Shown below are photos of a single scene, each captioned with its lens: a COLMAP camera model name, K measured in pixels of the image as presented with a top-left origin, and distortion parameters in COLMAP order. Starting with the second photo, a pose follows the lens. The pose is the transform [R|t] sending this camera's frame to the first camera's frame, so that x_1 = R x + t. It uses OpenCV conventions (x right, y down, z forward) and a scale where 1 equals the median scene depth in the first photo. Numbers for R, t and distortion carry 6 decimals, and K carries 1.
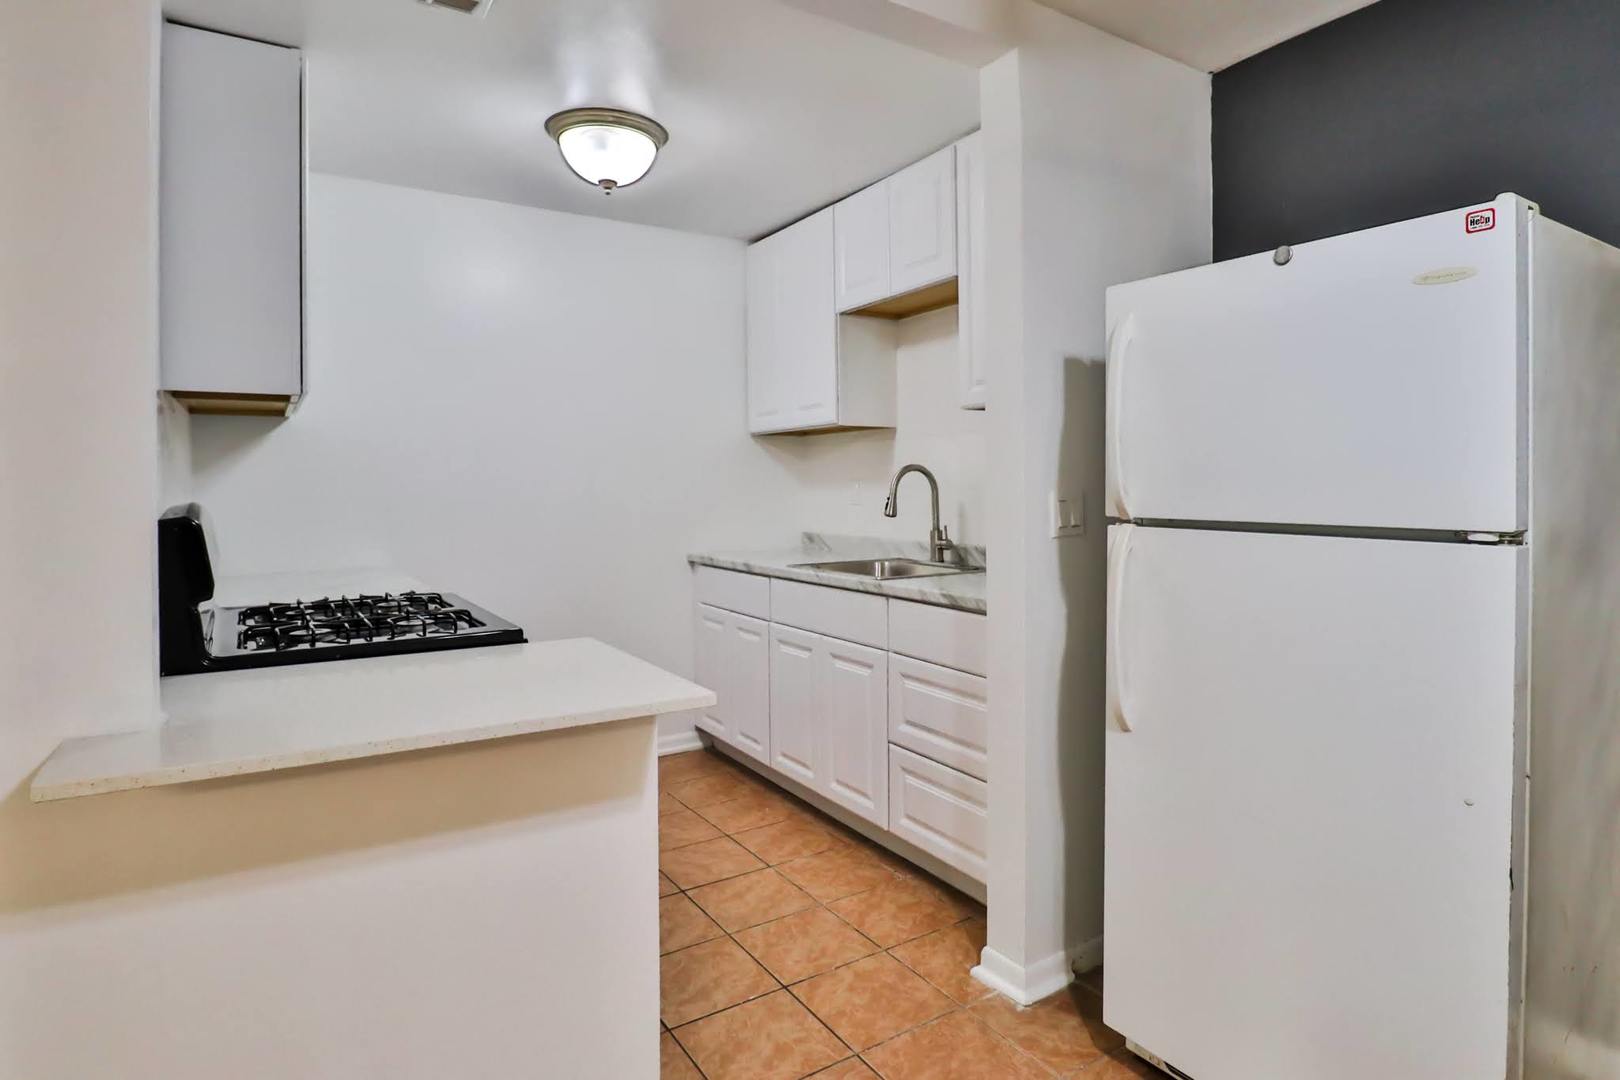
lens RADIAL K [[886.3, 0, 826.5], [0, 886.3, 491.0], [0, 0, 1]] dist [-0.005422, -0.001524]
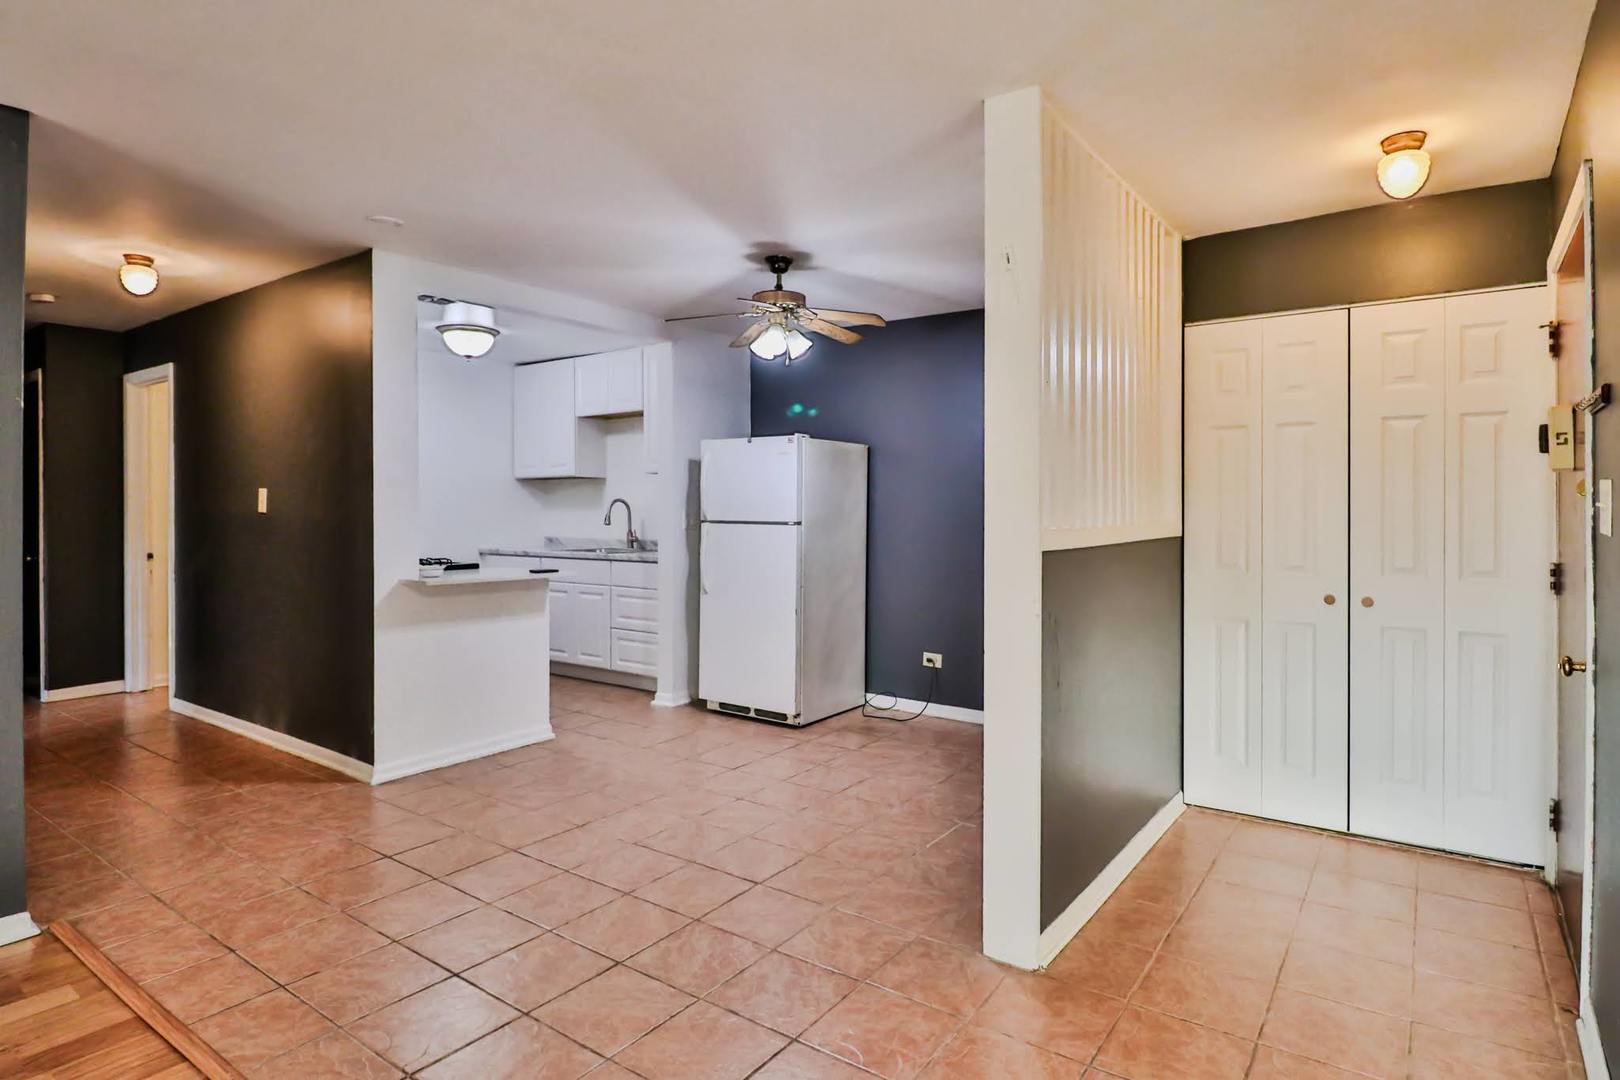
lens RADIAL K [[881.5, 0, 813.9], [0, 881.5, 514.7], [0, 0, 1]] dist [-0.001314, -0.003355]
pose [[0.932536, 0.006245, 0.361022, -0.248120], [-0.005136, 0.999979, -0.004032, 0.013964], [-0.361040, 0.001905, 0.932549, -1.192850]]
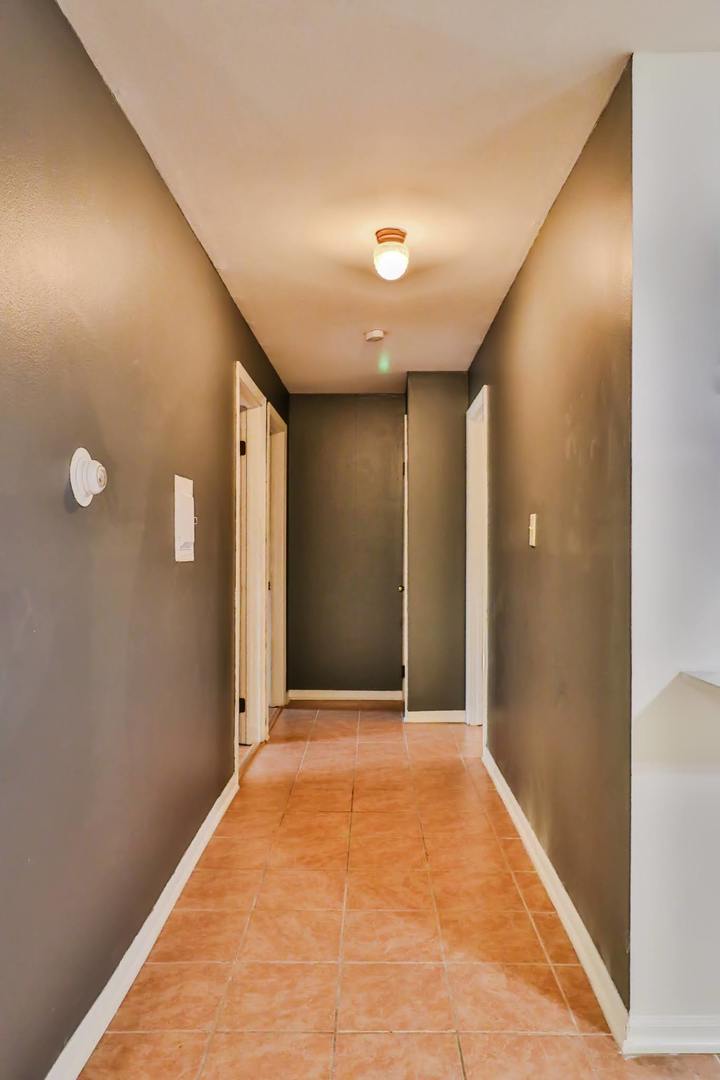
lens RADIAL K [[749.3, 0, 363.5], [0, 749.3, 560.0], [0, 0, 1]] dist [0.002236, 0.001079]
pose [[0.836638, 0.013701, -0.547585, -0.236323], [-0.007556, 0.999881, 0.013473, 0.015713], [0.547704, -0.007135, 0.836642, -0.271002]]
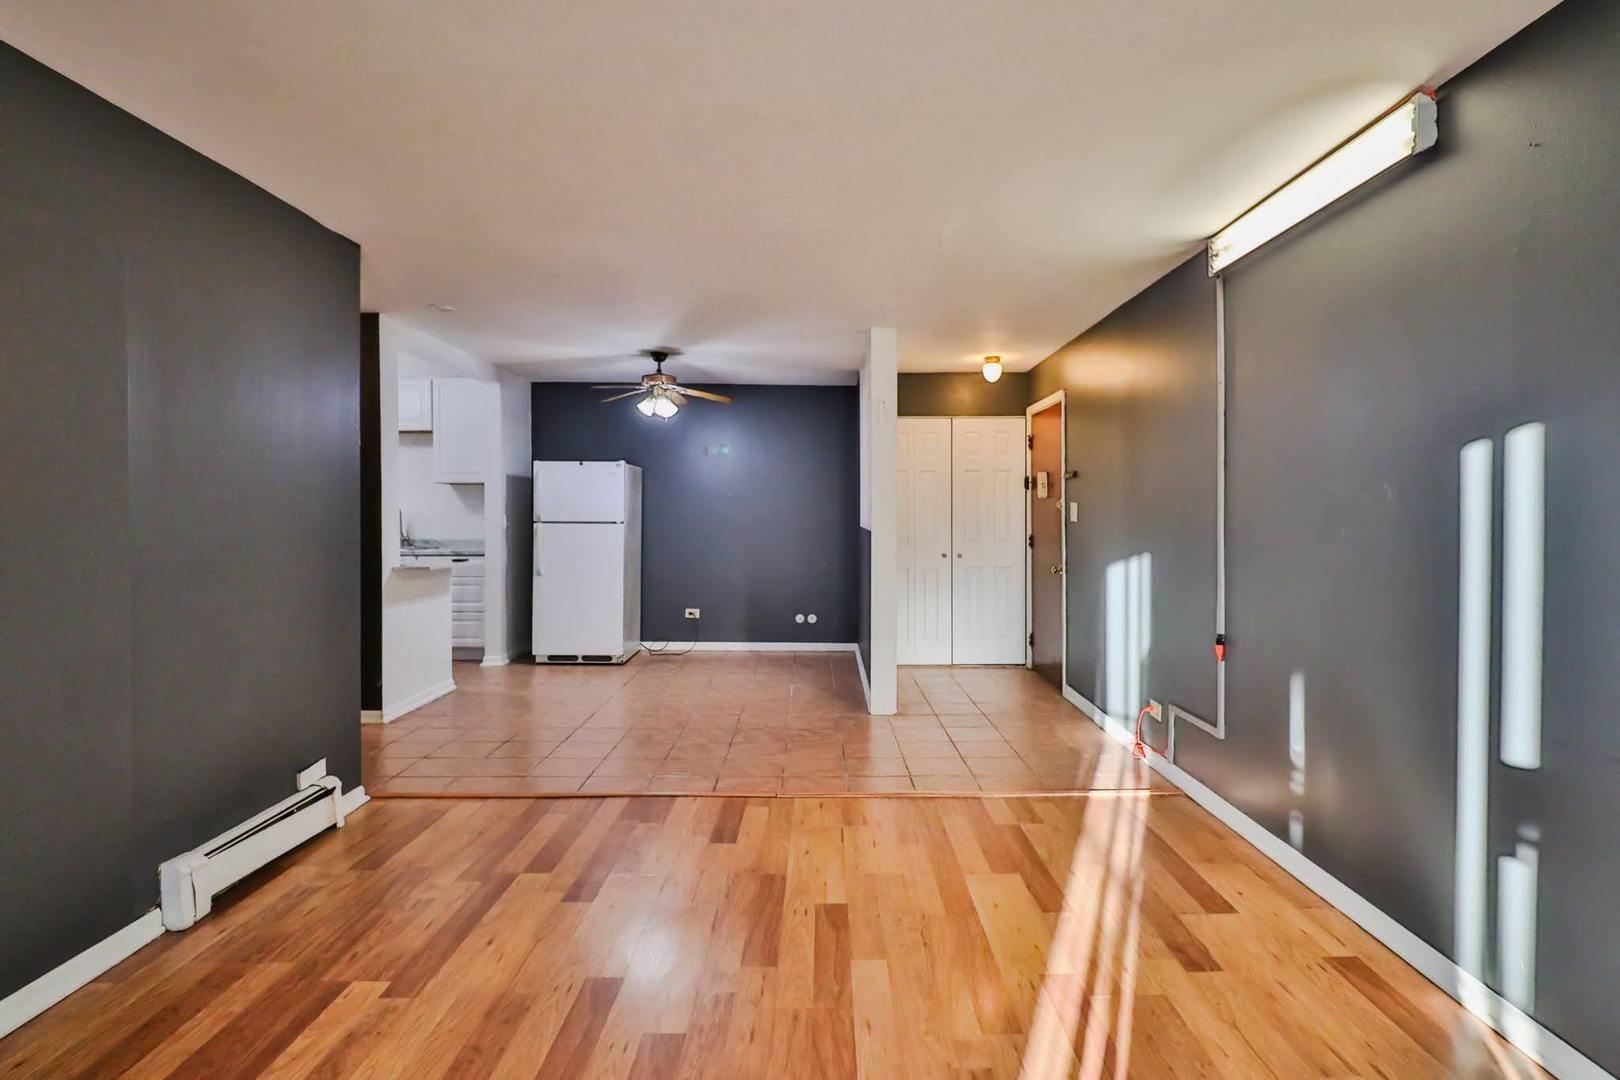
lens RADIAL K [[881.5, 0, 813.9], [0, 881.5, 514.7], [0, 0, 1]] dist [-0.001314, -0.003355]
pose [[0.547621, 0.003489, 0.836719, -1.469589], [0.002615, 0.999979, -0.005881, 0.018470], [-0.836722, 0.005408, 0.547601, -1.396634]]
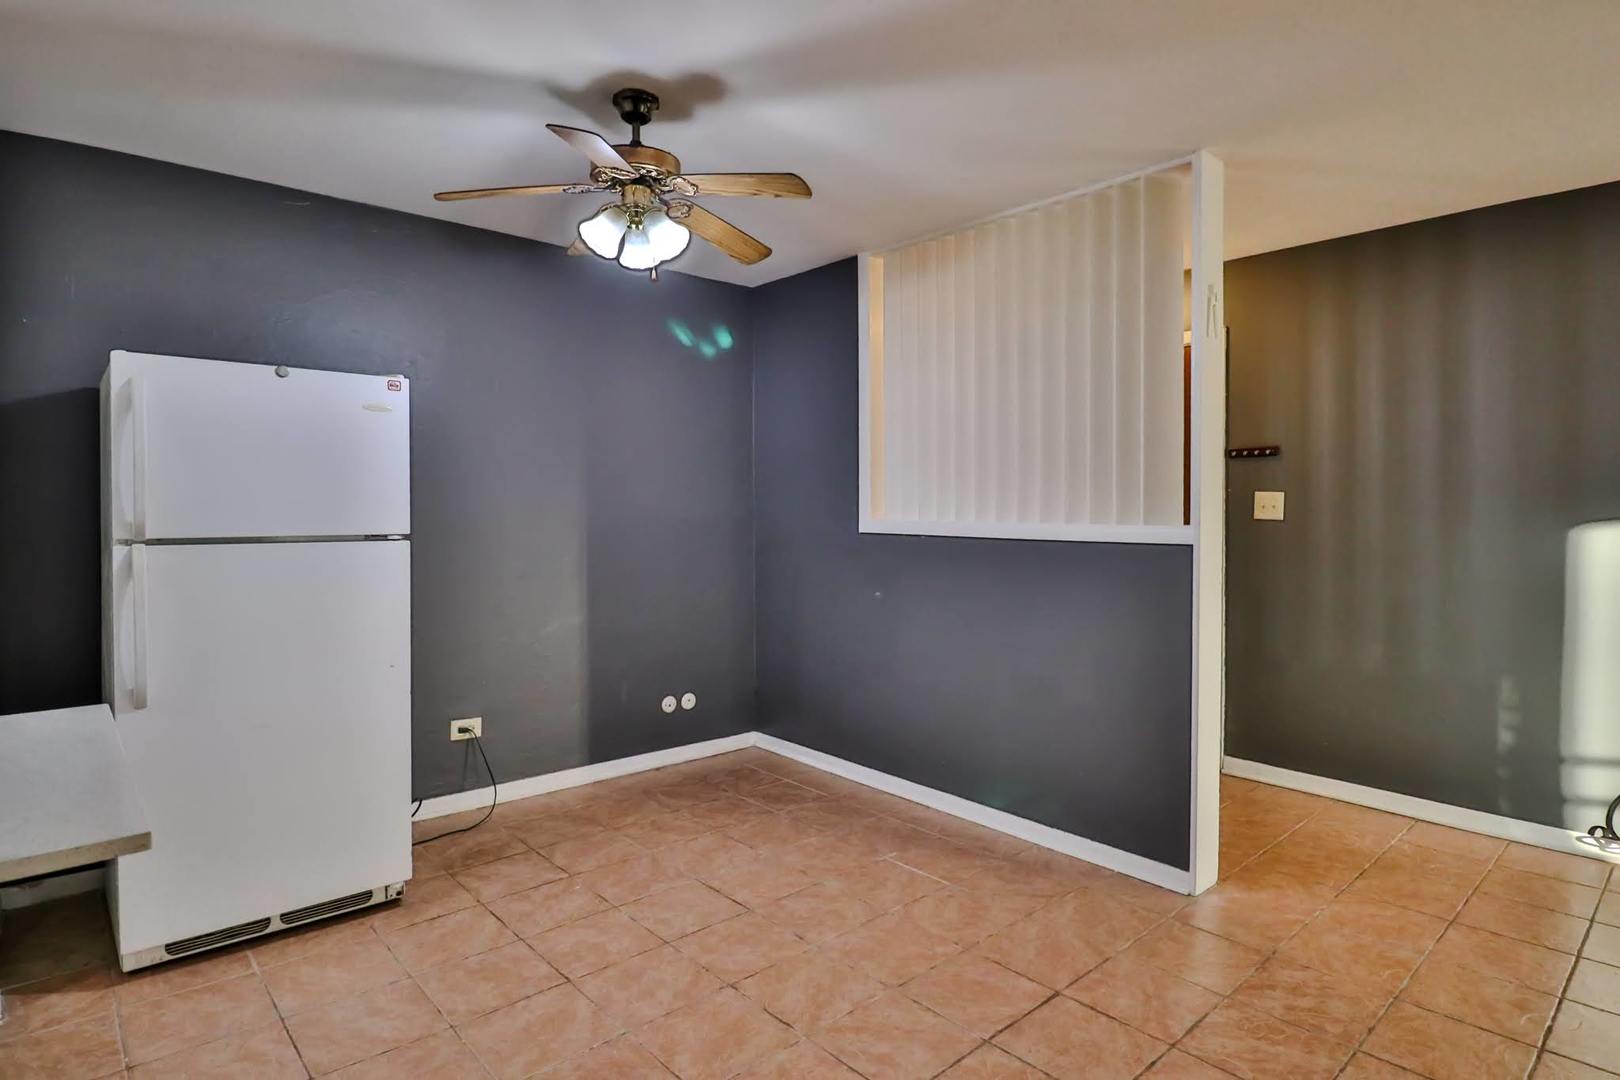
lens RADIAL K [[889.1, 0, 833.8], [0, 889.1, 522.2], [0, 0, 1]] dist [-0.002114, 0.000693]
pose [[-0.178146, -0.015305, 0.983885, -0.699359], [0.009092, 0.999811, 0.017199, -0.004208], [-0.983962, 0.012009, -0.177973, 0.162149]]
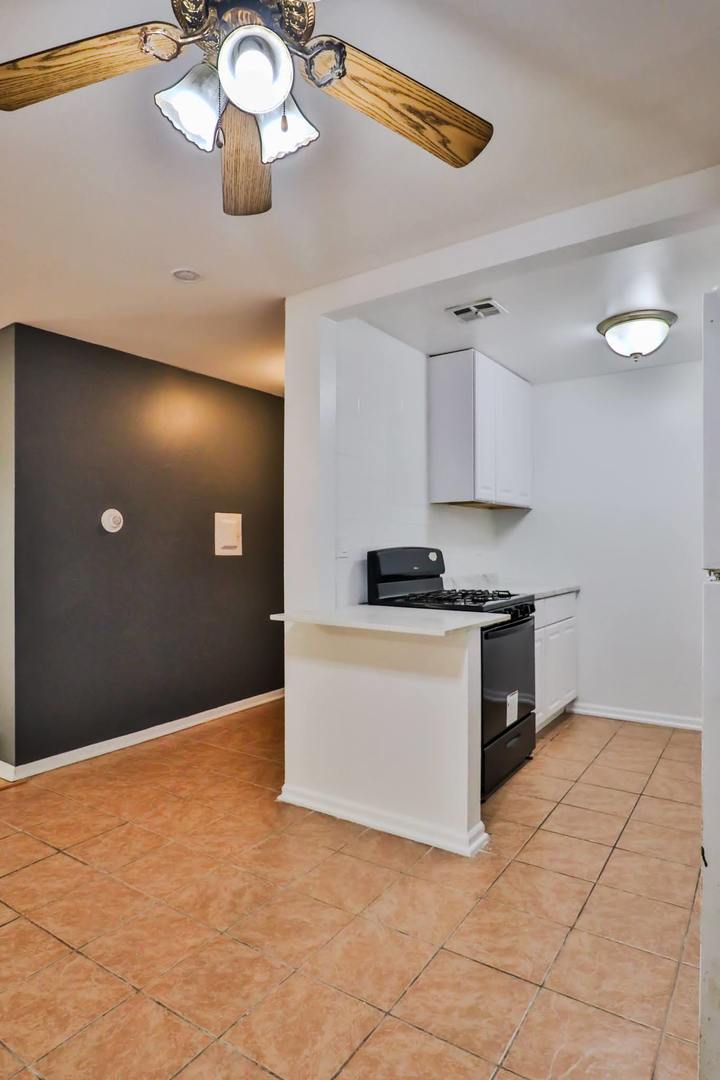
lens RADIAL K [[596.9, 0, 360.0], [0, 596.9, 540.0], [0, 0, 1]] dist [-0.004072, -0.001801]
pose [[0.396158, -0.013340, -0.918086, 0.612930], [-0.004576, 0.999853, -0.016503, 0.016888], [0.918171, 0.010739, 0.396039, 0.110630]]
